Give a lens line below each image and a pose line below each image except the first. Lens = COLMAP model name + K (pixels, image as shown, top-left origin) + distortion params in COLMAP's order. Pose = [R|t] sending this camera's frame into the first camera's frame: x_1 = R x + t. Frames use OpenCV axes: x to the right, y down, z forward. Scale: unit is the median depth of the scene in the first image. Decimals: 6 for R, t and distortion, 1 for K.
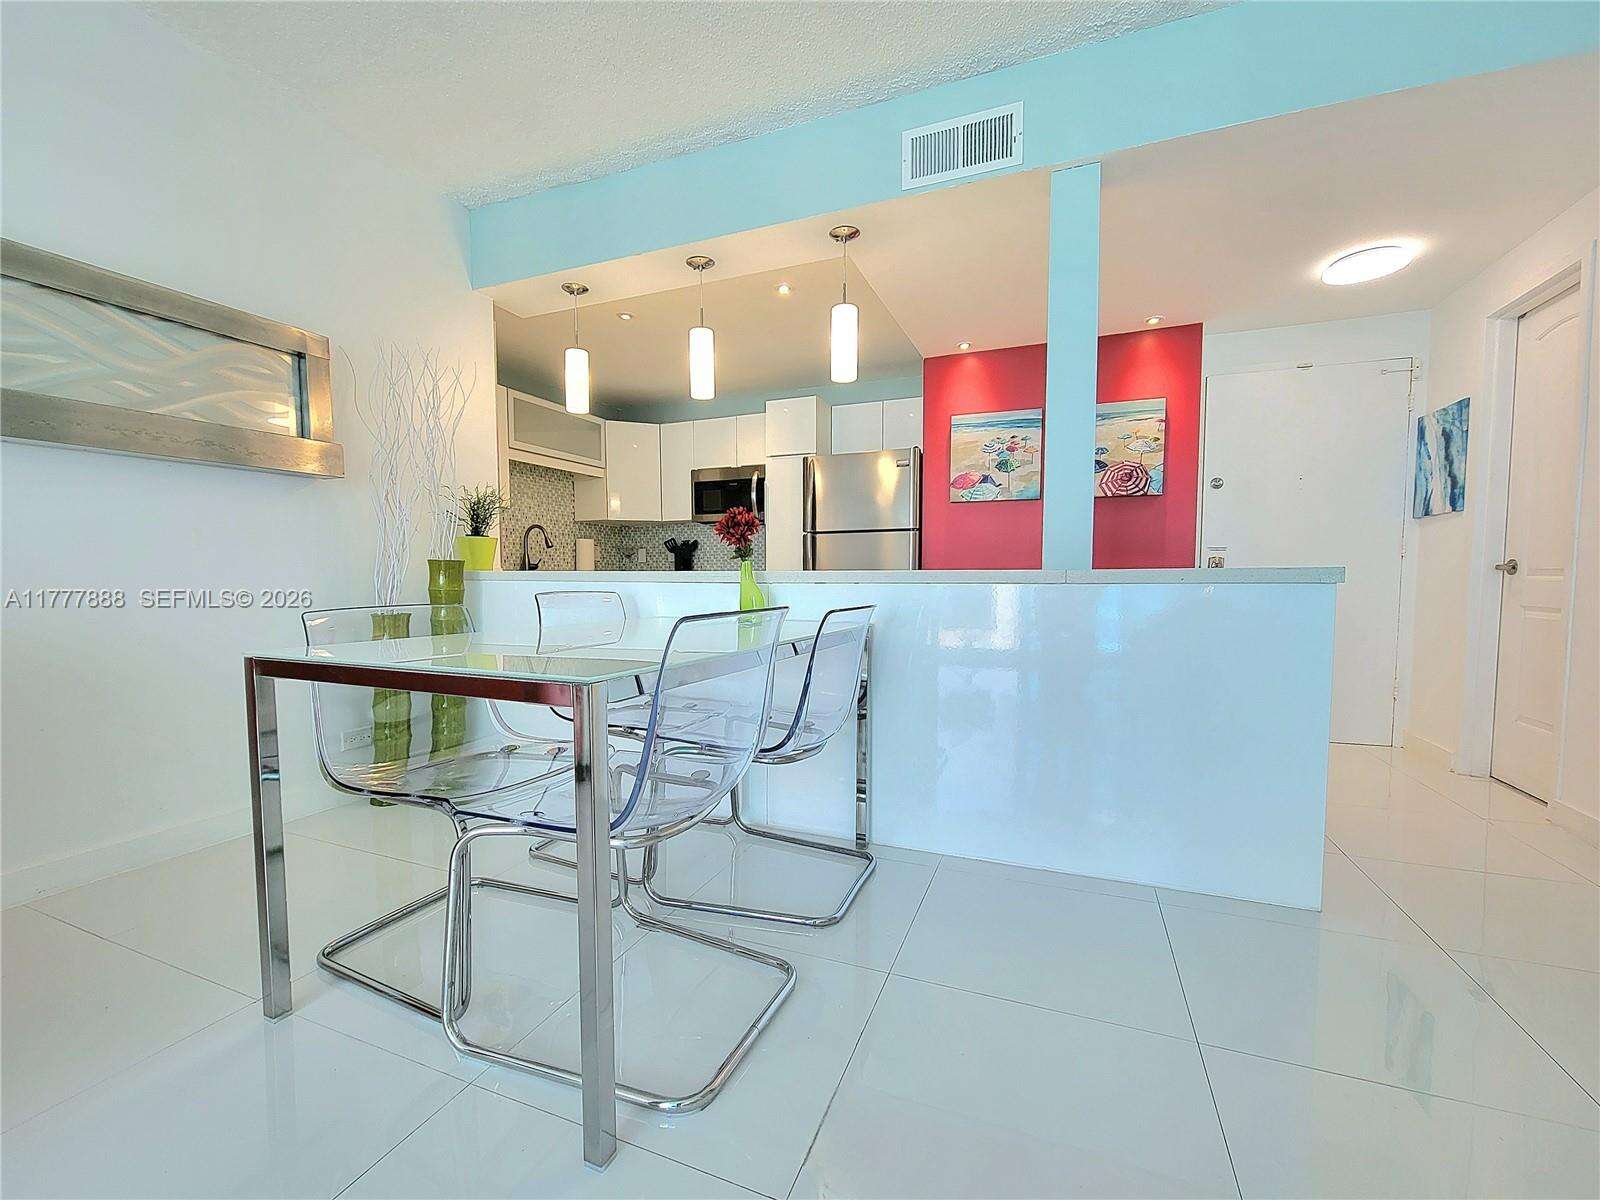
lens RADIAL K [[682.5, 0, 800.0], [0, 682.5, 600.0], [0, 0, 1]] dist [-0.000022, -0.000114]
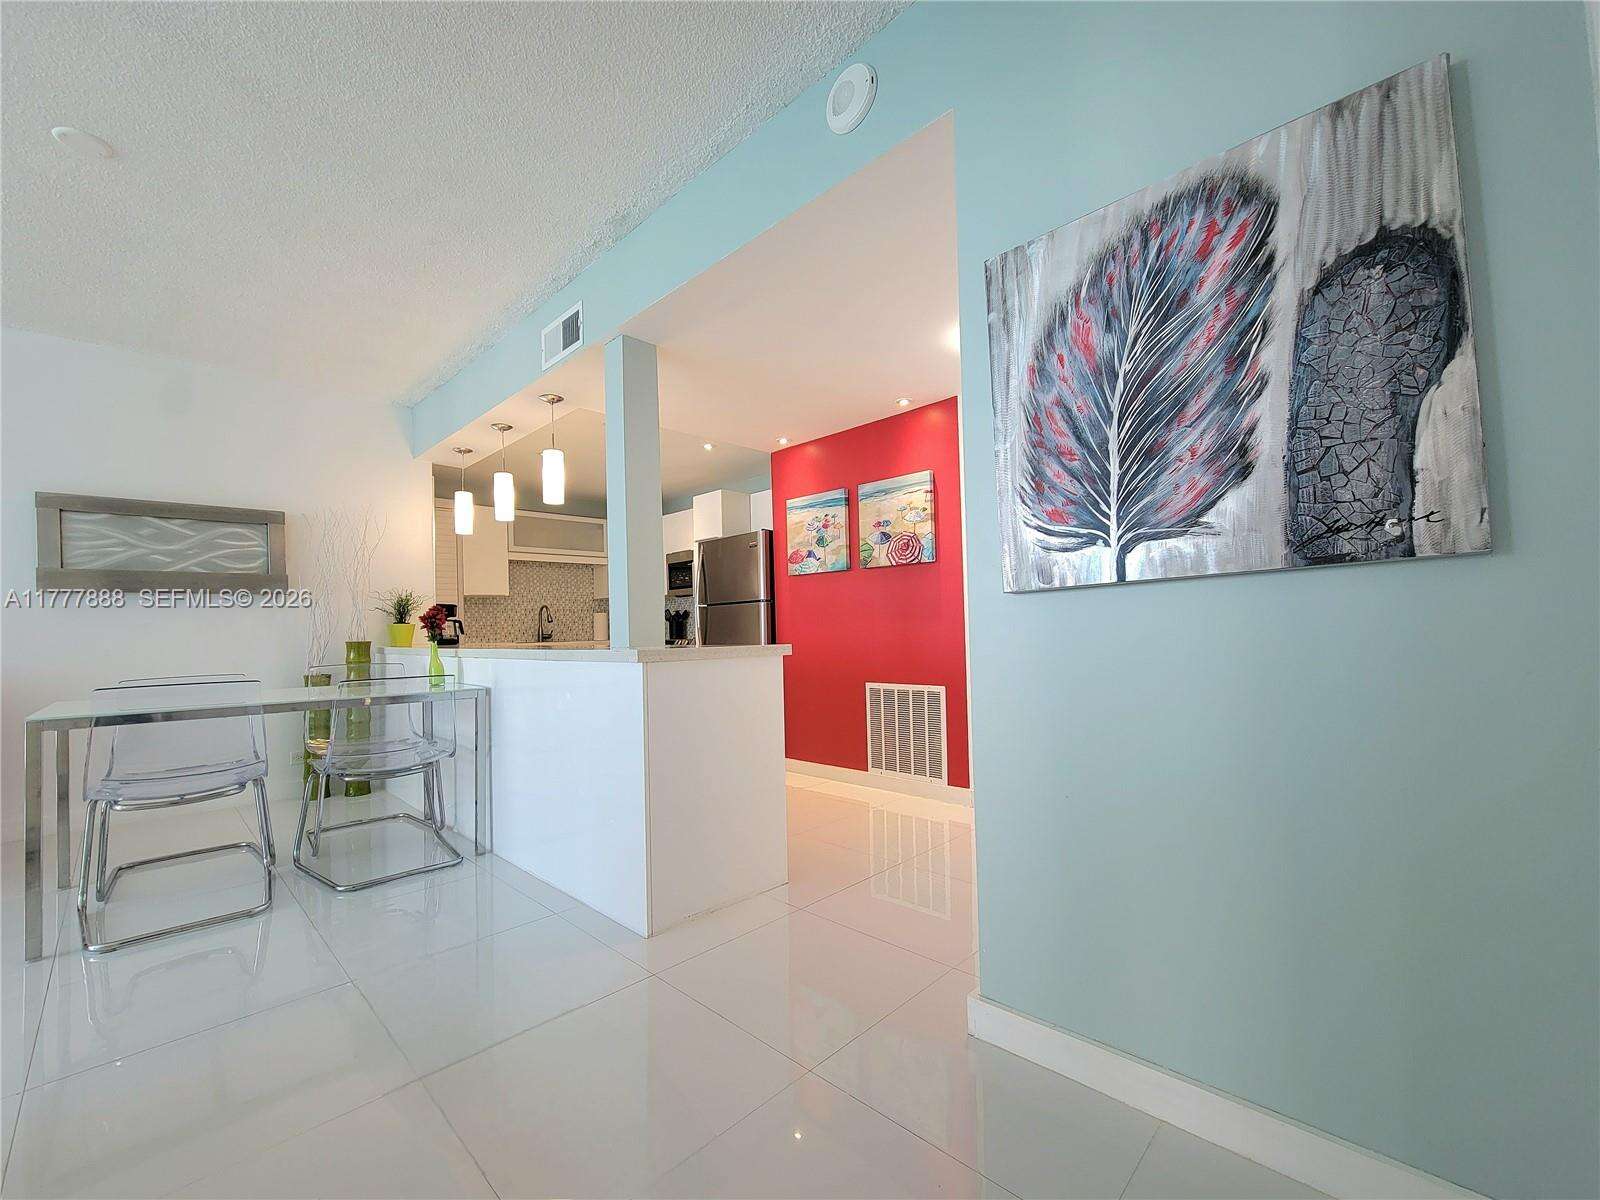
lens RADIAL K [[682.5, 0, 800.0], [0, 682.5, 600.0], [0, 0, 1]] dist [-0.000022, -0.000114]
pose [[0.920666, -0.038258, -0.388471, 0.692656], [0.008306, 0.996880, -0.078490, -0.016111], [0.390262, 0.069036, 0.918112, -0.019727]]
